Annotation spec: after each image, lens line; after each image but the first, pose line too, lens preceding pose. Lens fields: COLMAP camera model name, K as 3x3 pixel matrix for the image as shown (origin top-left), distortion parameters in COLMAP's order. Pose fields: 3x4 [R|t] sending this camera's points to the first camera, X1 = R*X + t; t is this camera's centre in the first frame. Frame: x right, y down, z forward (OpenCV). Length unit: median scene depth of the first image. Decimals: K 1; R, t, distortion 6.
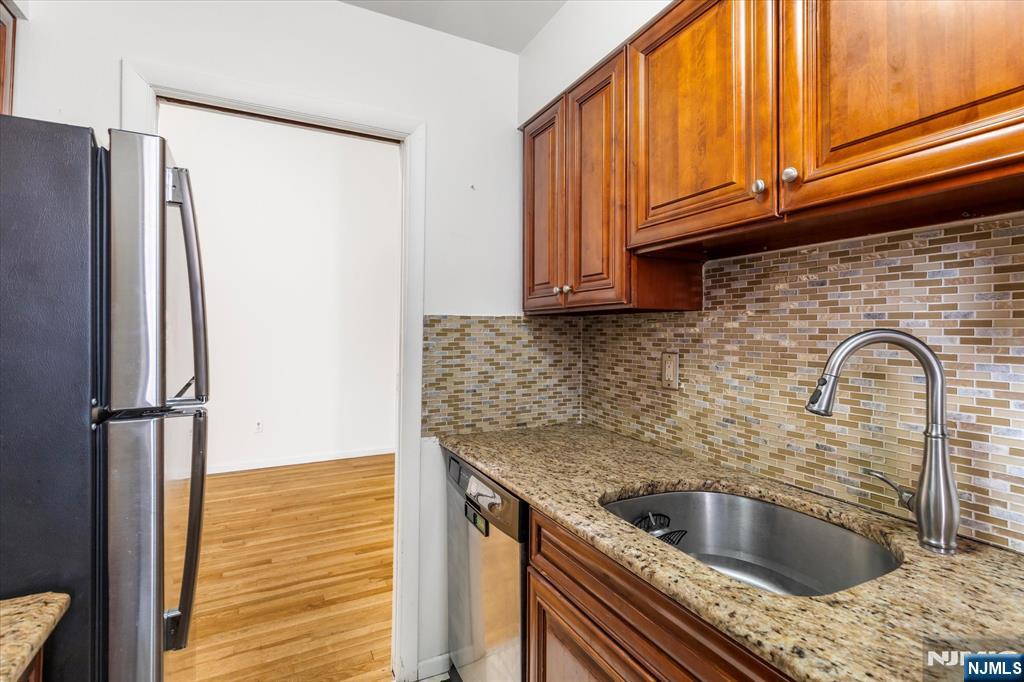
lens RADIAL K [[463.3, 0, 510.3], [0, 463.3, 338.4], [0, 0, 1]] dist [0.003044, 0.000057]
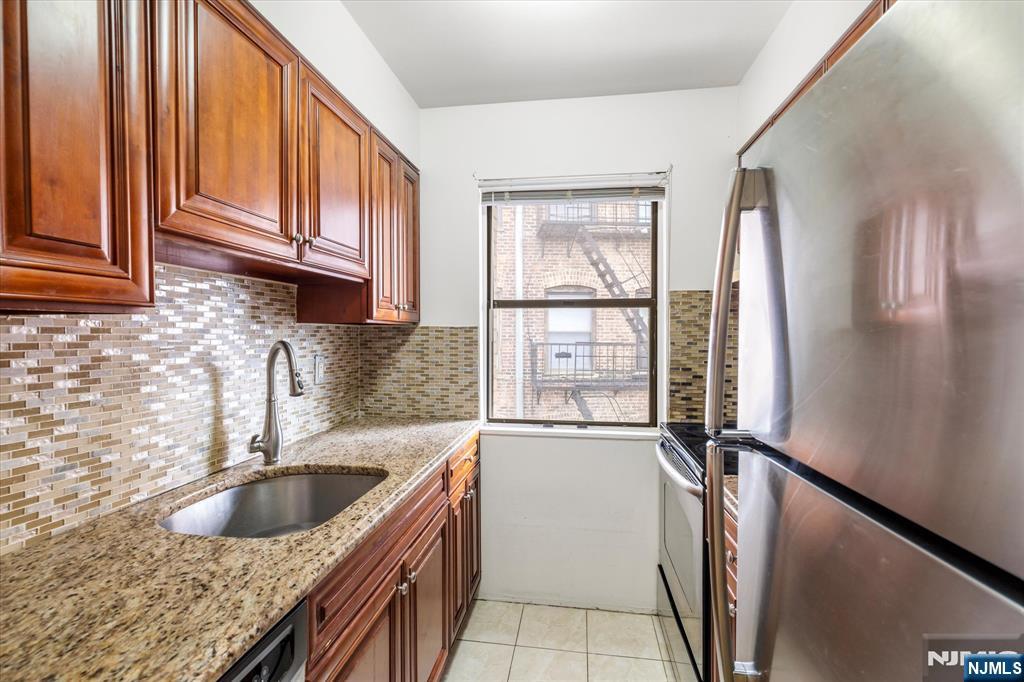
lens RADIAL K [[463.3, 0, 510.3], [0, 463.3, 338.4], [0, 0, 1]] dist [0.003044, 0.000057]
pose [[-0.807475, -0.011898, 0.589781, -0.582207], [0.007077, 0.999529, 0.029852, -0.049598], [-0.589859, 0.028279, -0.807011, 1.278678]]
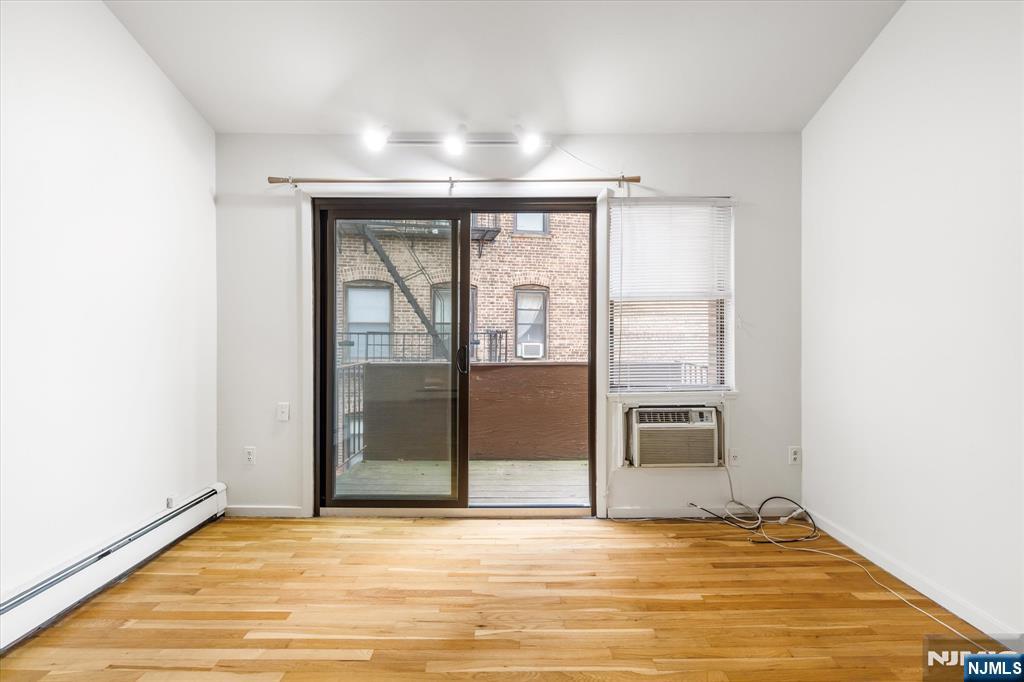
lens RADIAL K [[463.3, 0, 510.3], [0, 463.3, 338.4], [0, 0, 1]] dist [0.003044, 0.000057]
pose [[-0.889508, -0.012174, 0.456758, -2.986248], [0.005545, 0.999284, 0.037434, 0.064582], [-0.456887, 0.035830, -0.888803, 0.743076]]
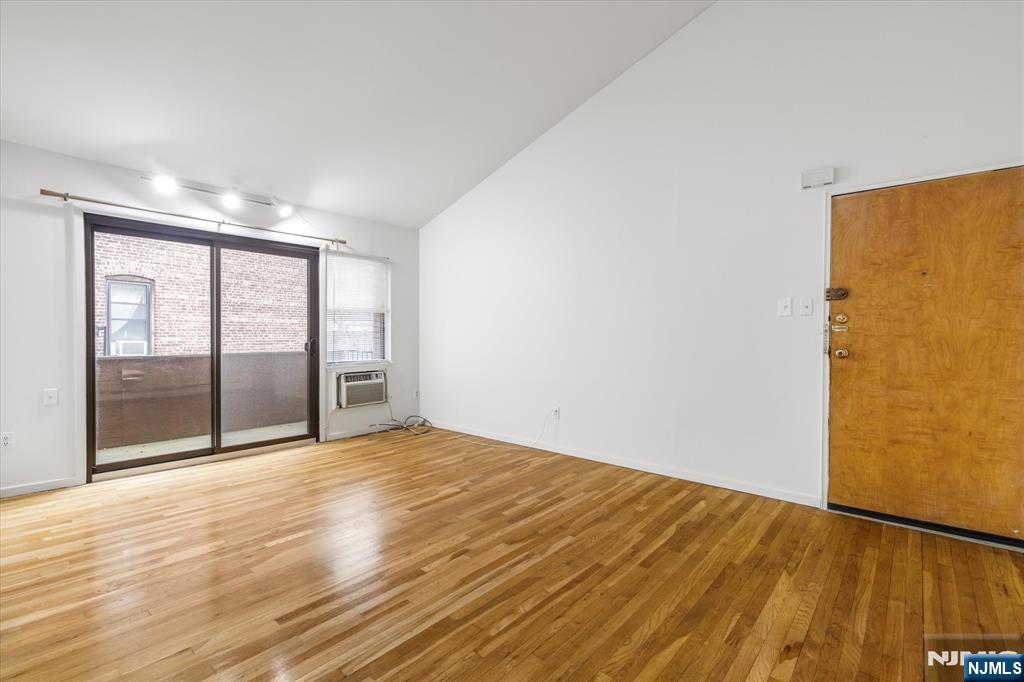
lens RADIAL K [[463.3, 0, 510.3], [0, 463.3, 338.4], [0, 0, 1]] dist [0.003044, 0.000057]
pose [[-0.928891, -0.012176, -0.370153, -2.382966], [-0.025483, 0.999192, 0.031081, 0.034108], [0.369476, 0.038303, -0.928451, 2.538768]]
